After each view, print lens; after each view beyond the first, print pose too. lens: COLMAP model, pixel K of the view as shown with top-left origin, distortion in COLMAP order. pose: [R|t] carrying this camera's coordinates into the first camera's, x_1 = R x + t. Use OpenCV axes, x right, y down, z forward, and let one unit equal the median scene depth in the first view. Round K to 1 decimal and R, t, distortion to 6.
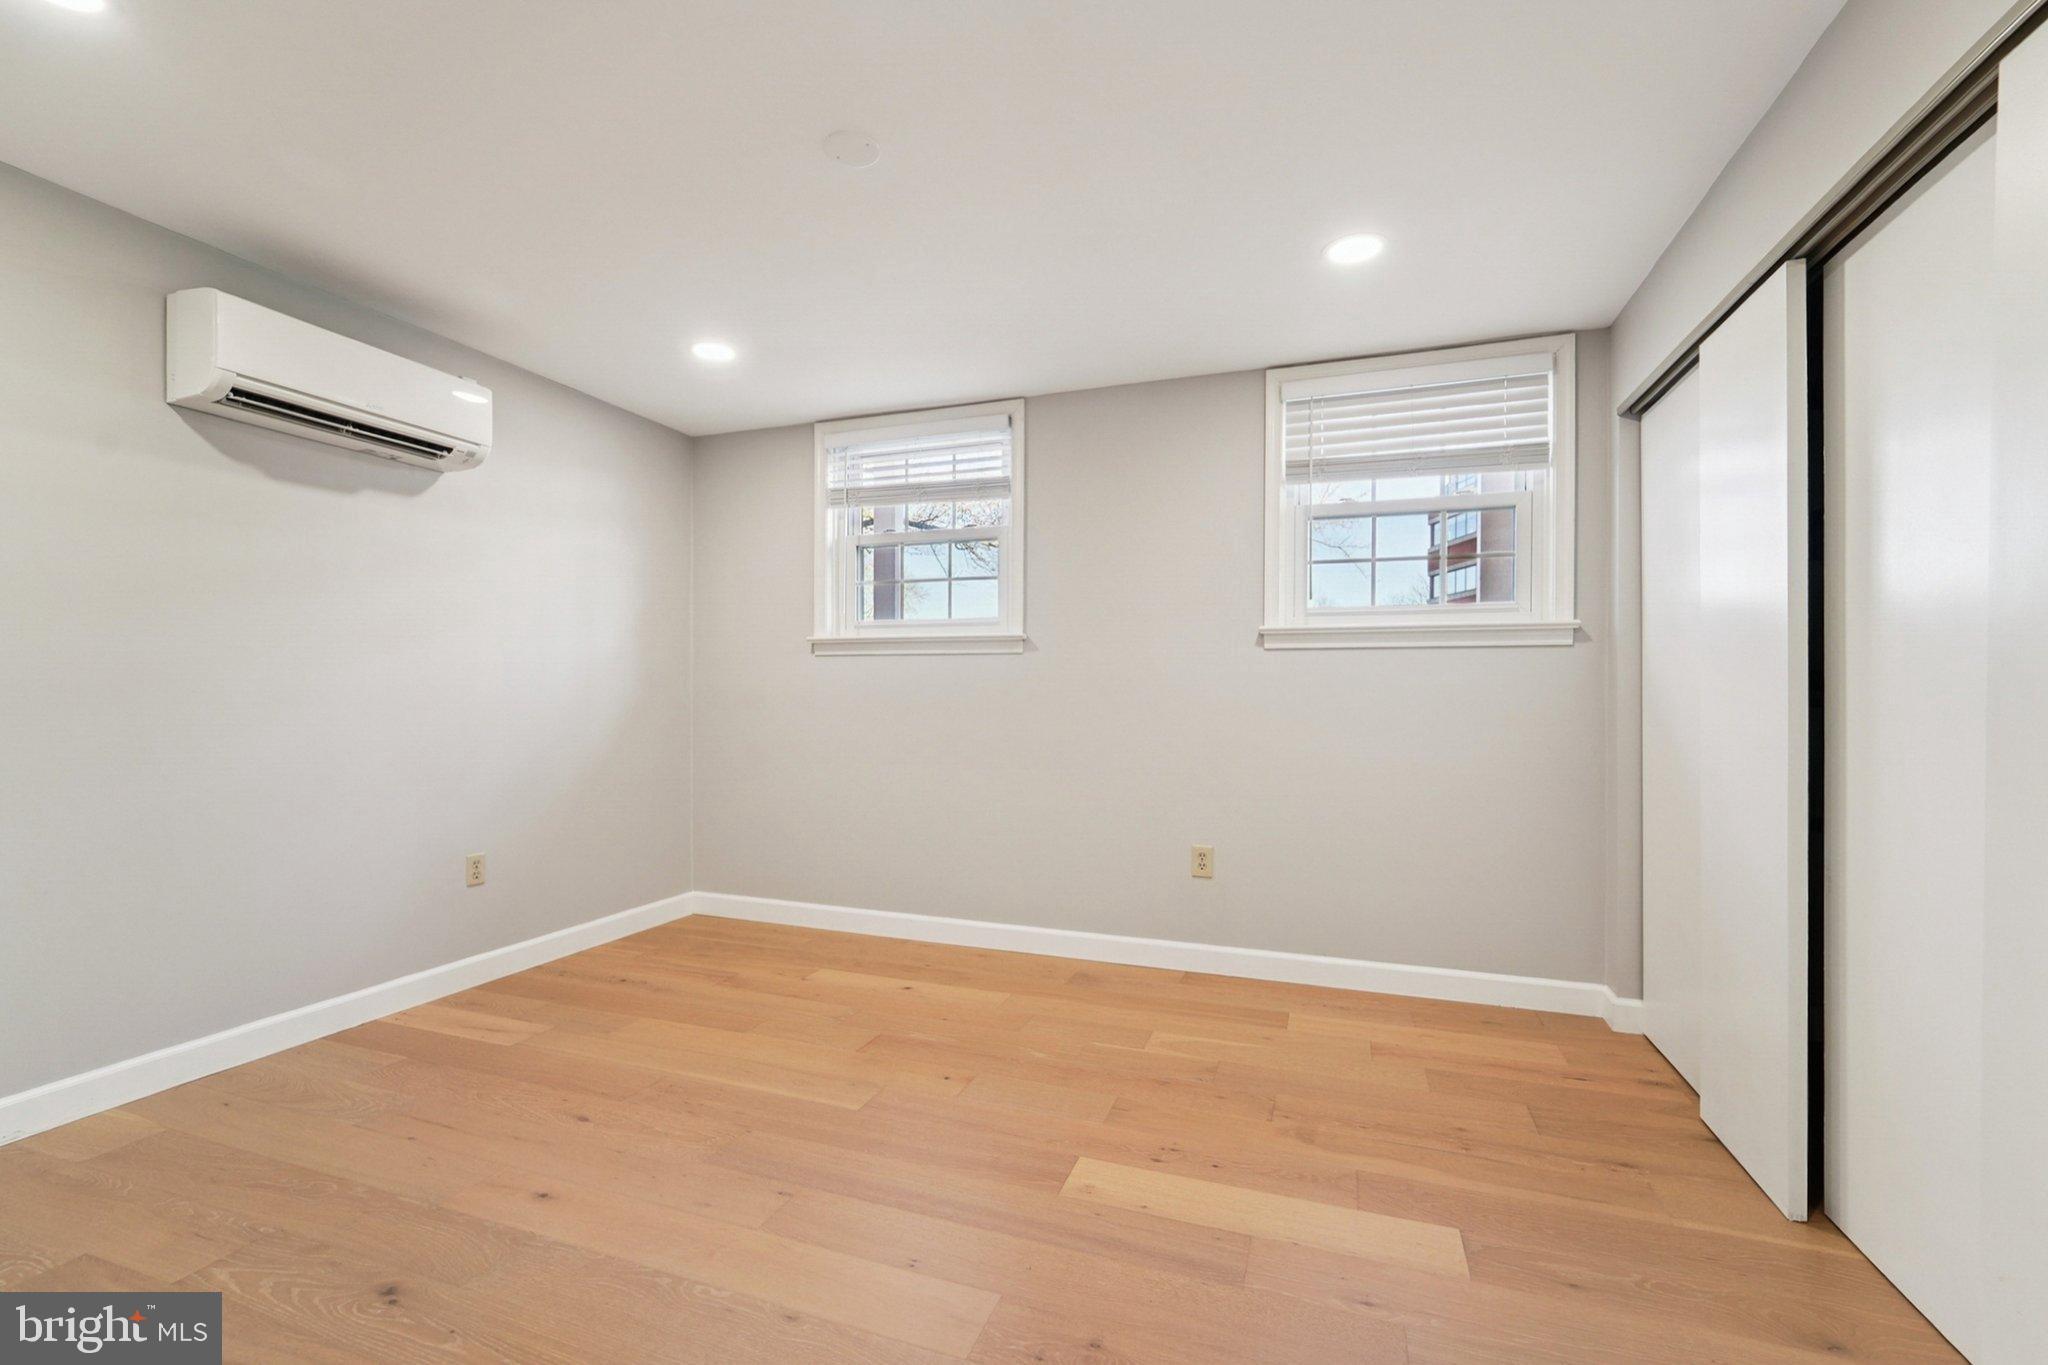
lens RADIAL K [[848.8, 0, 1024.0], [0, 848.8, 682.5], [0, 0, 1]] dist [-0.009815, 0.000203]
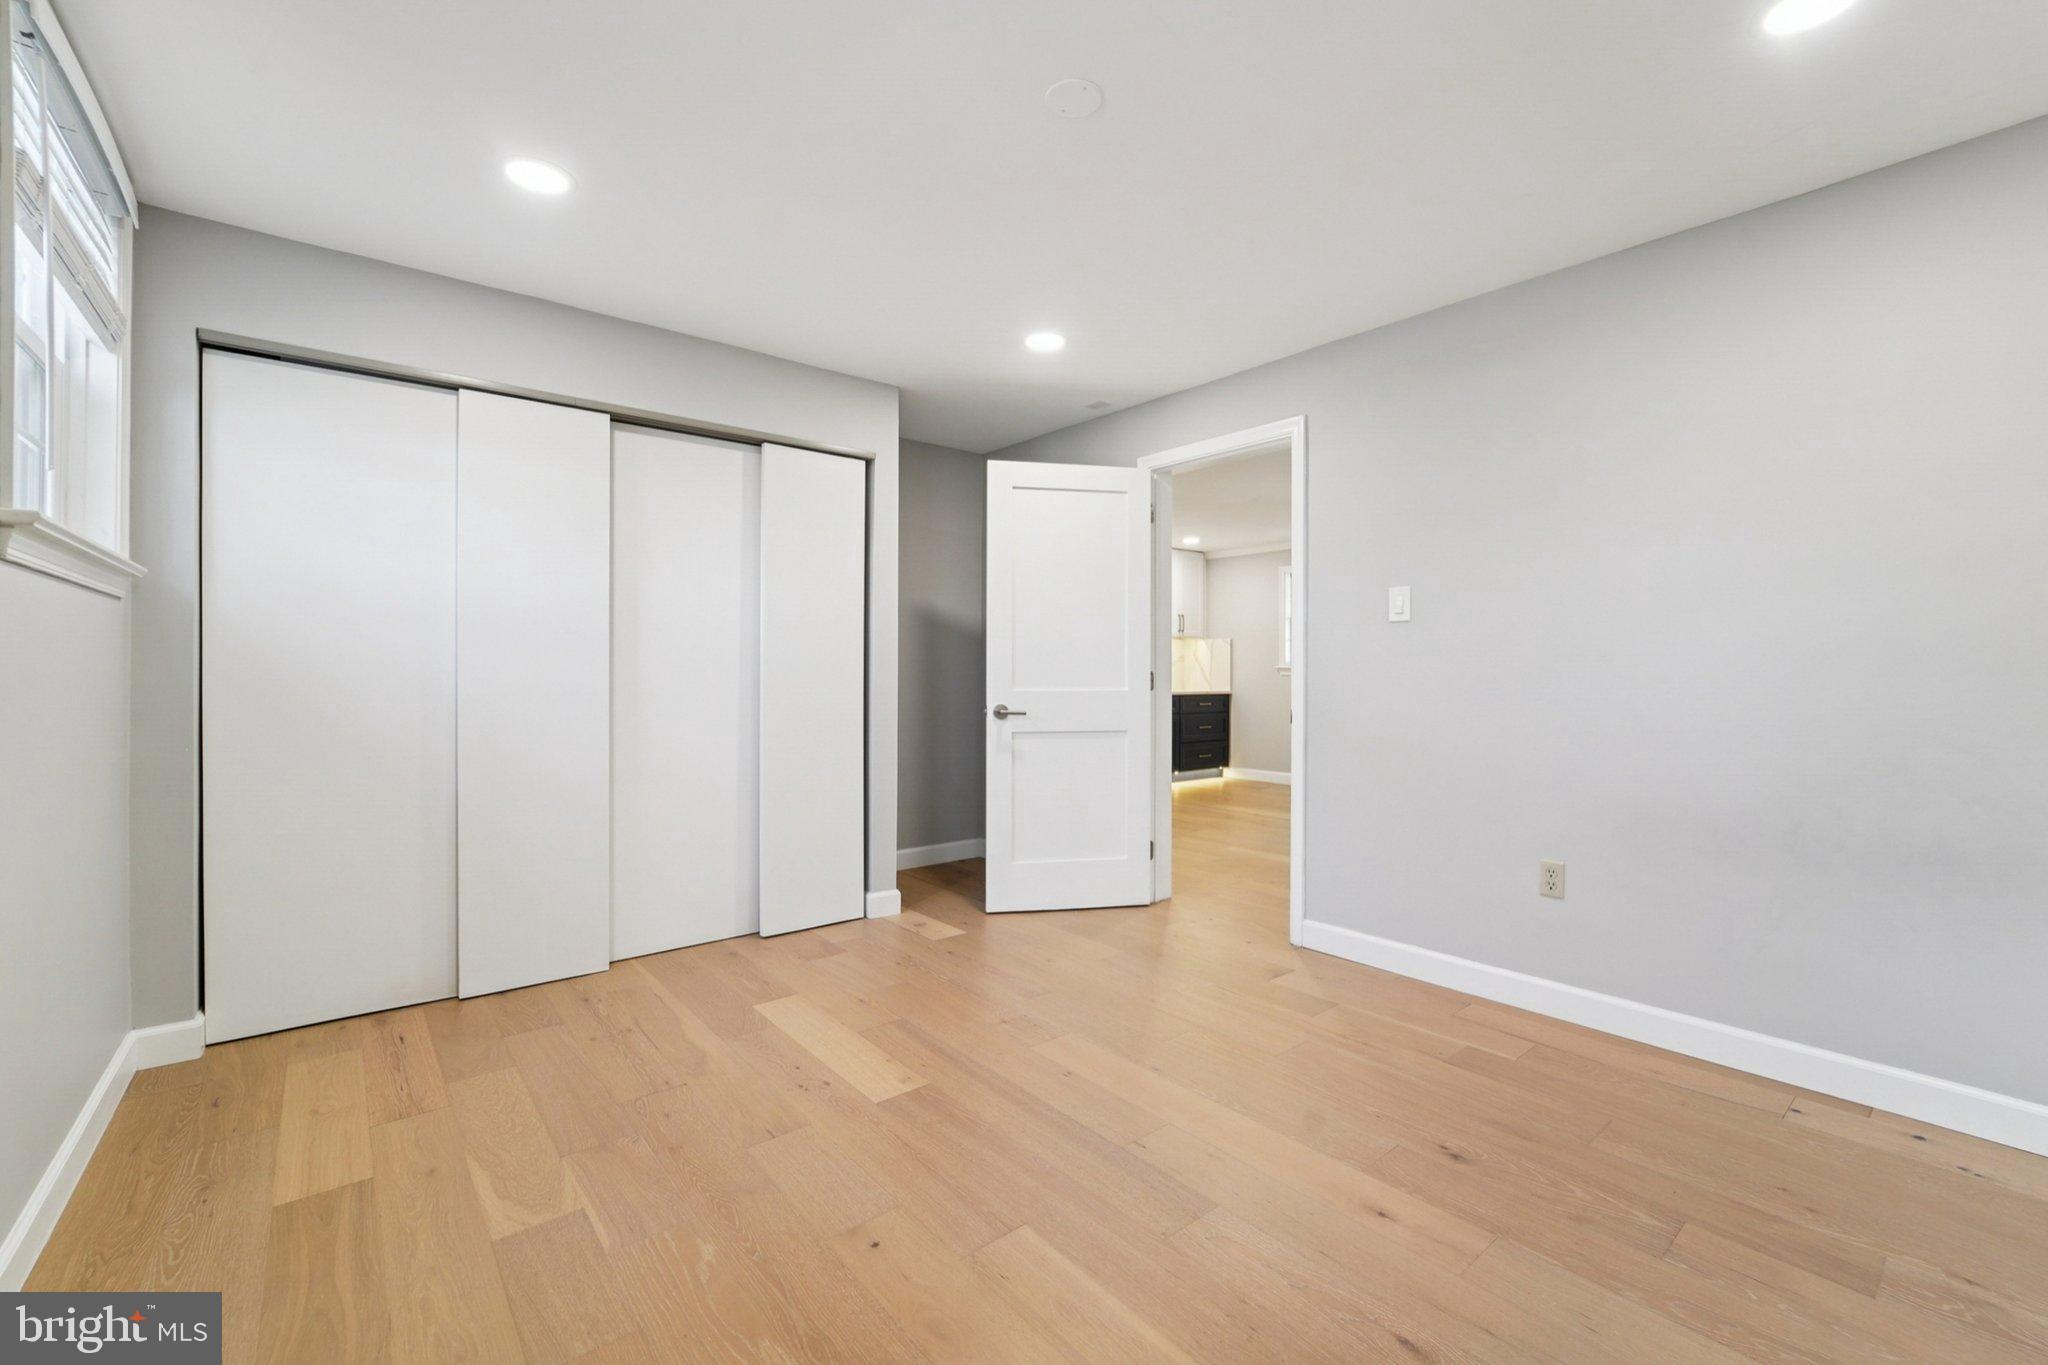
lens RADIAL K [[848.8, 0, 1024.0], [0, 848.8, 682.5], [0, 0, 1]] dist [-0.009815, 0.000203]
pose [[-0.853804, -0.012772, 0.520437, -0.687803], [-0.009106, 0.999912, 0.009599, 0.017758], [-0.520514, 0.003456, -0.853846, 1.935523]]
